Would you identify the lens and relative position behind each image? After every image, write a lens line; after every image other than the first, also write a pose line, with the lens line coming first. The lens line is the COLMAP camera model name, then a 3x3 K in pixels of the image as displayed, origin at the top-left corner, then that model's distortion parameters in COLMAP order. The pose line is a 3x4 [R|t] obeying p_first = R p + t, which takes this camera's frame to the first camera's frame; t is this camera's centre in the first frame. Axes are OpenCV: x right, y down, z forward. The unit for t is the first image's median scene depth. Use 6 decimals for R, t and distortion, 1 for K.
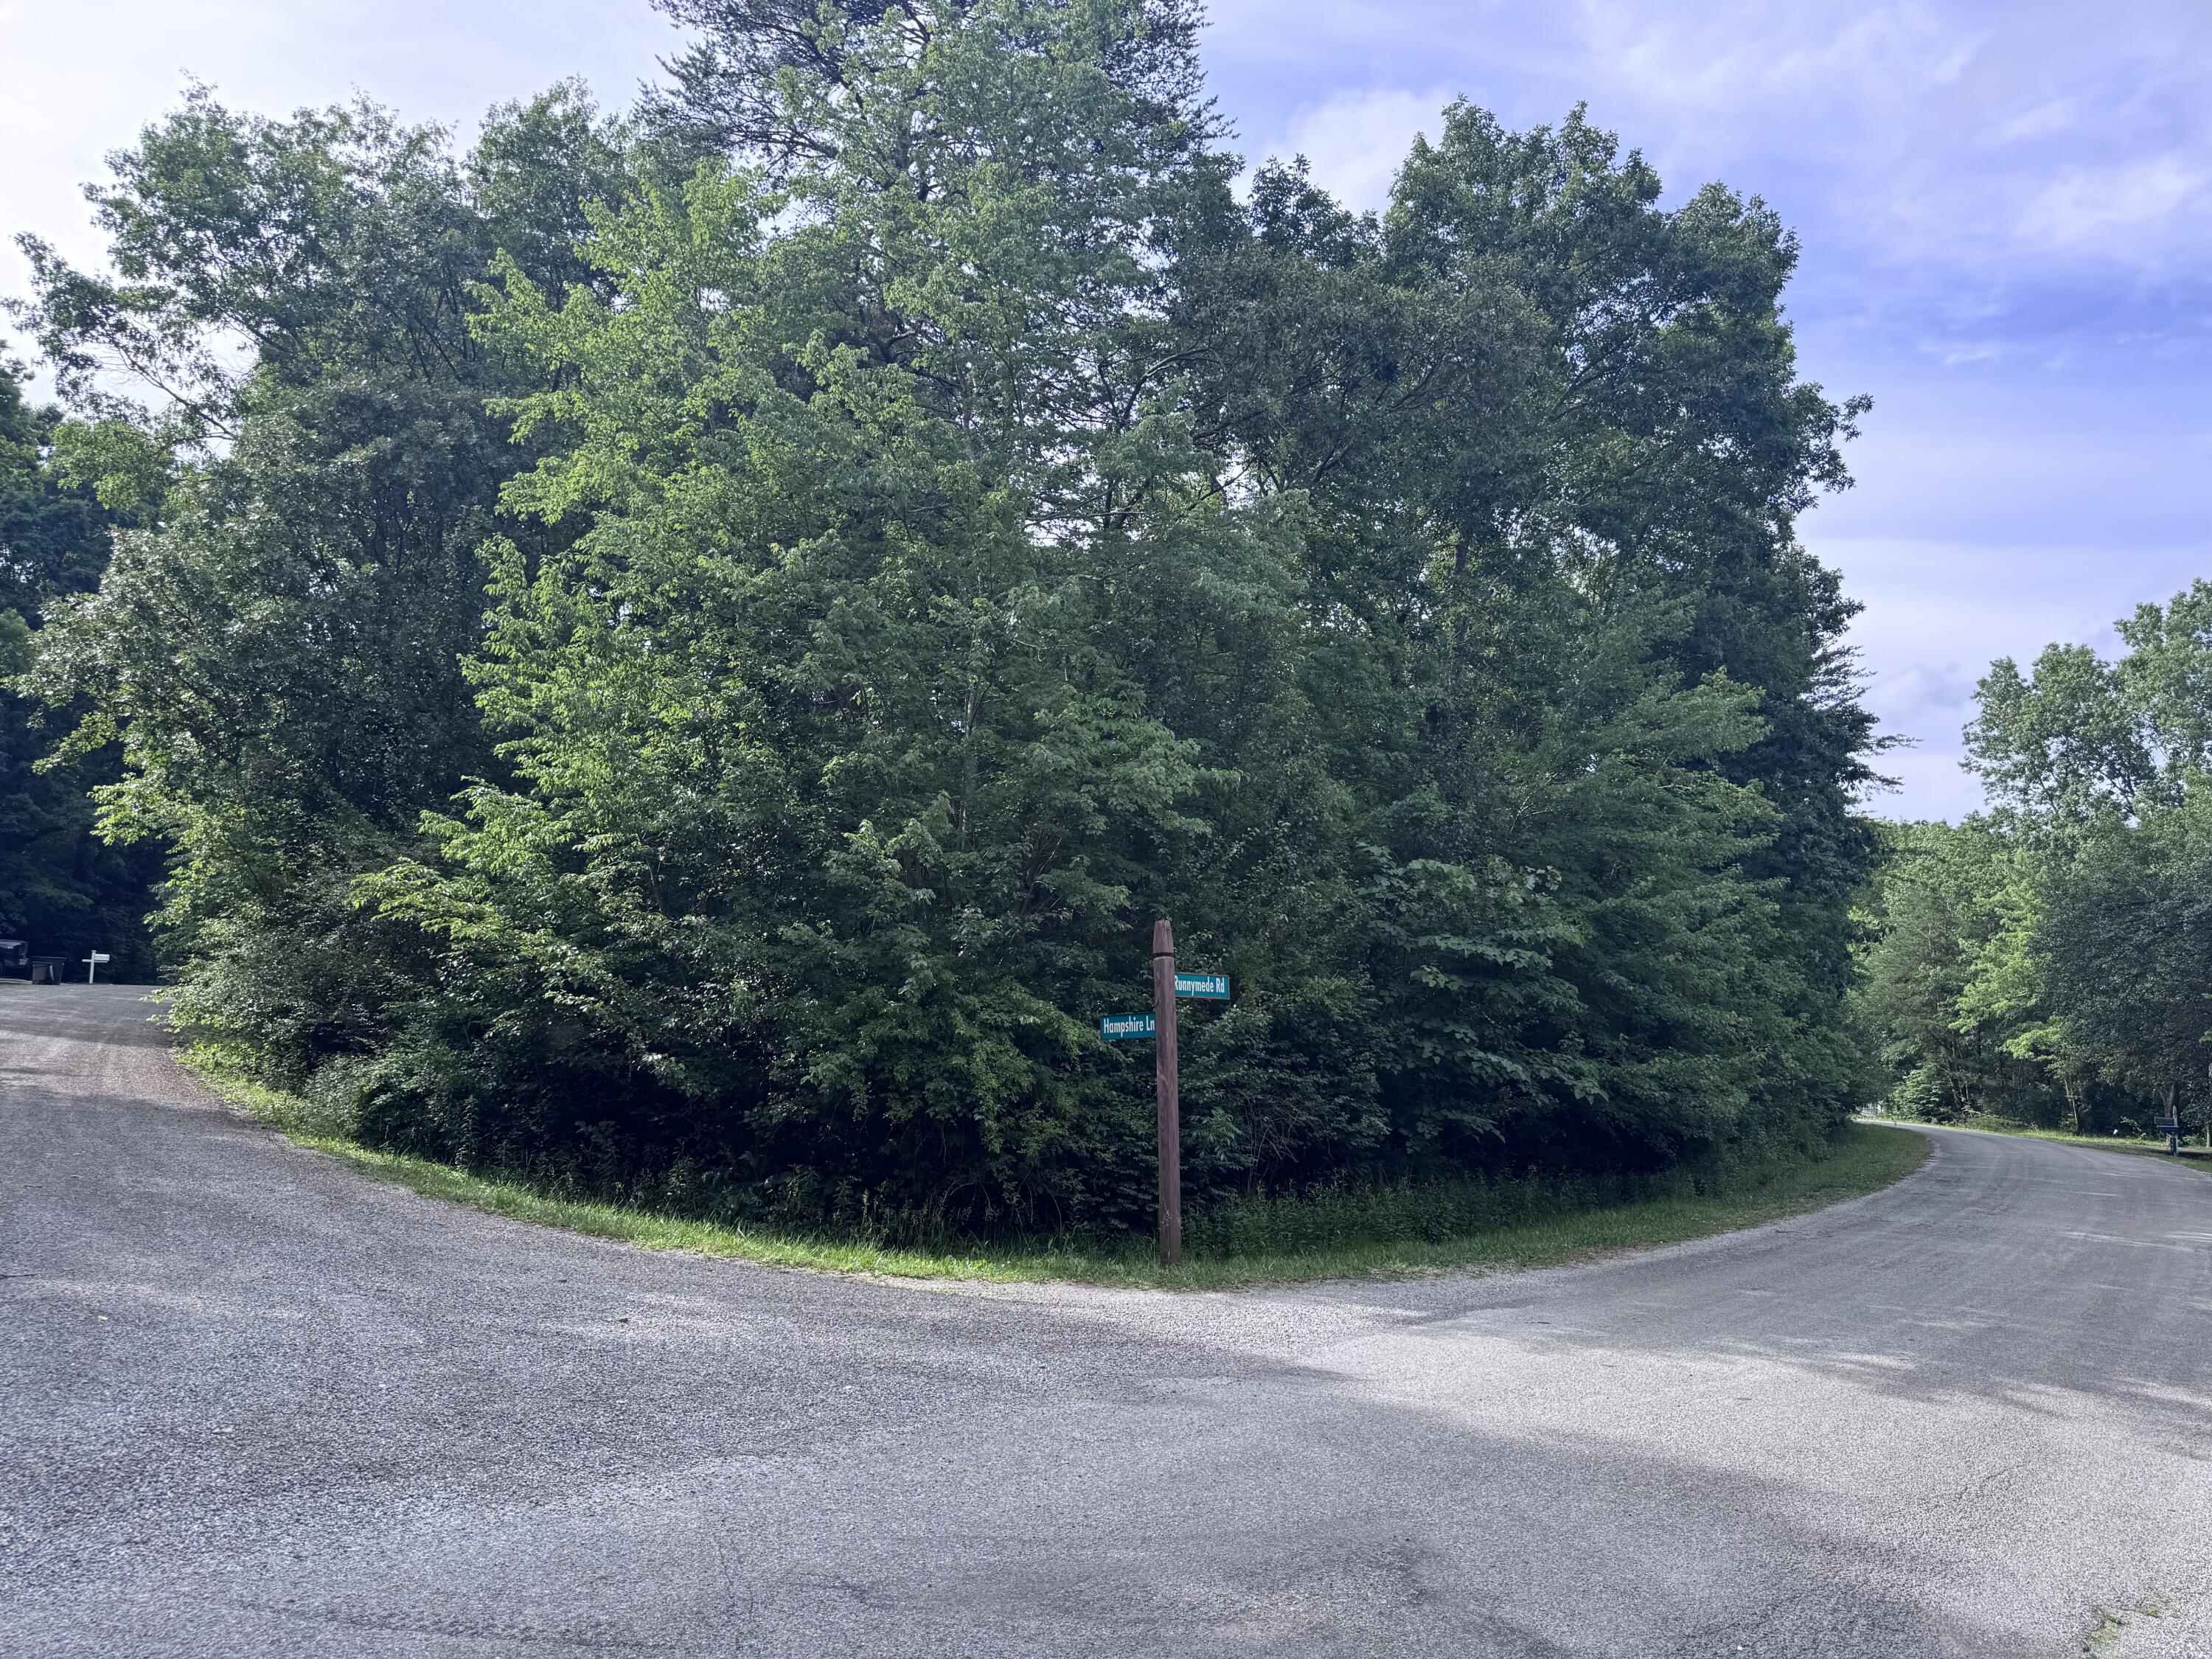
lens RADIAL K [[1530.2, 0, 1108.4], [0, 1530.2, 808.0], [0, 0, 1]] dist [-0.003236, -0.009738]
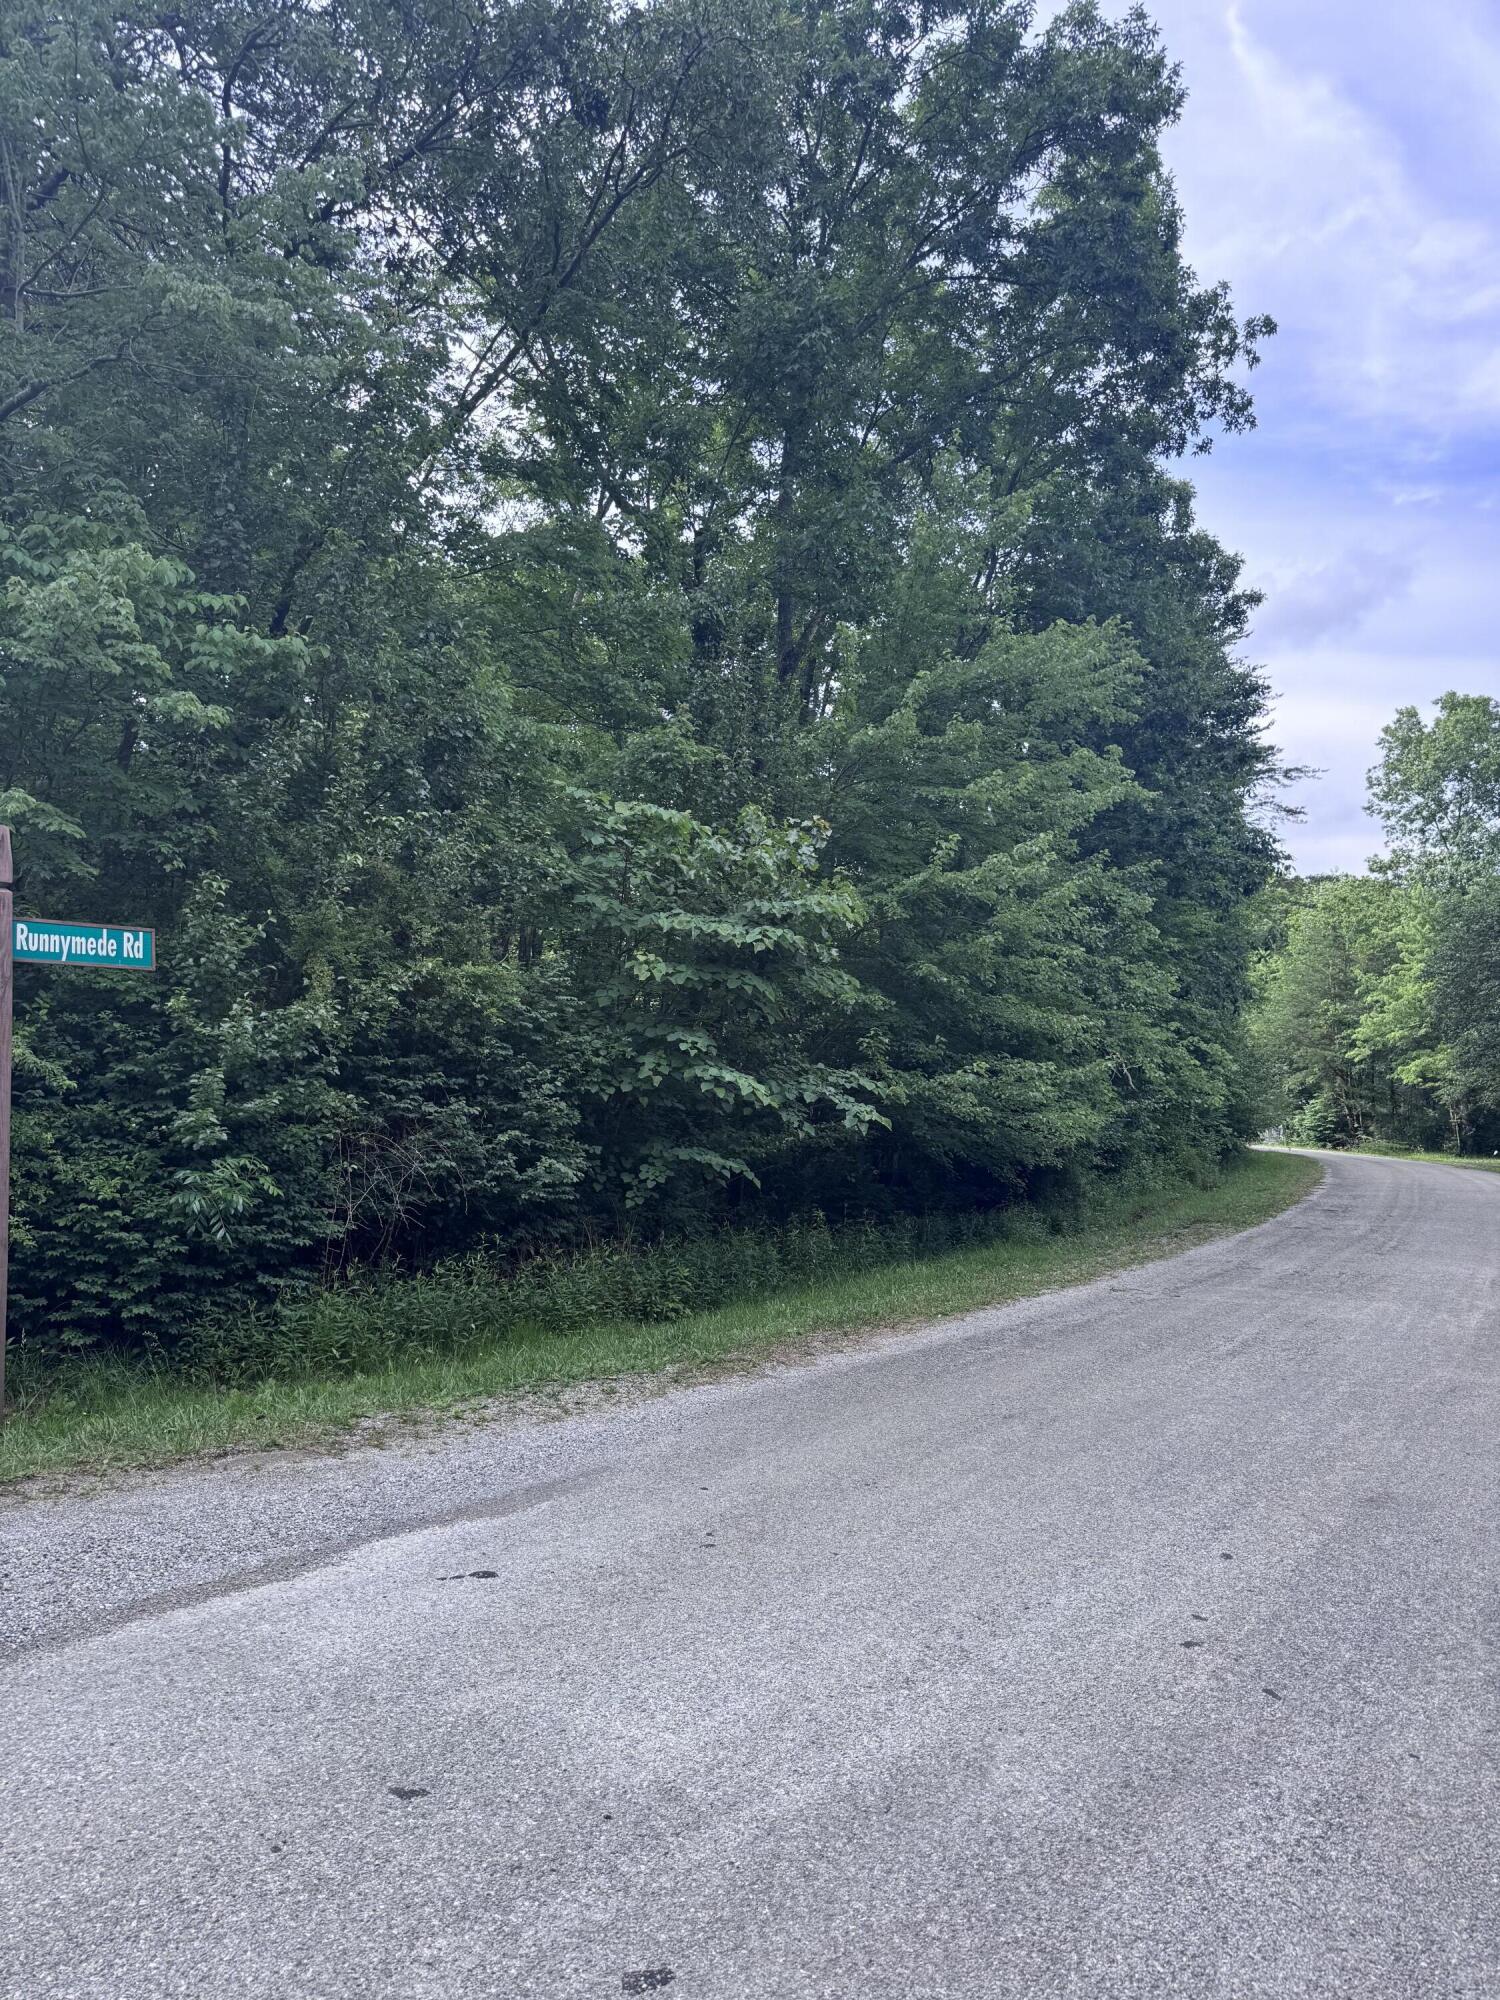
lens RADIAL K [[1383.5, 0, 746.4], [0, 1383.5, 1015.6], [0, 0, 1]] dist [-0.003236, -0.009738]
pose [[0.995874, -0.019533, 0.088625, 0.068822], [0.011180, 0.995529, 0.093789, 0.025090], [-0.090061, -0.092411, 0.991640, 0.118490]]
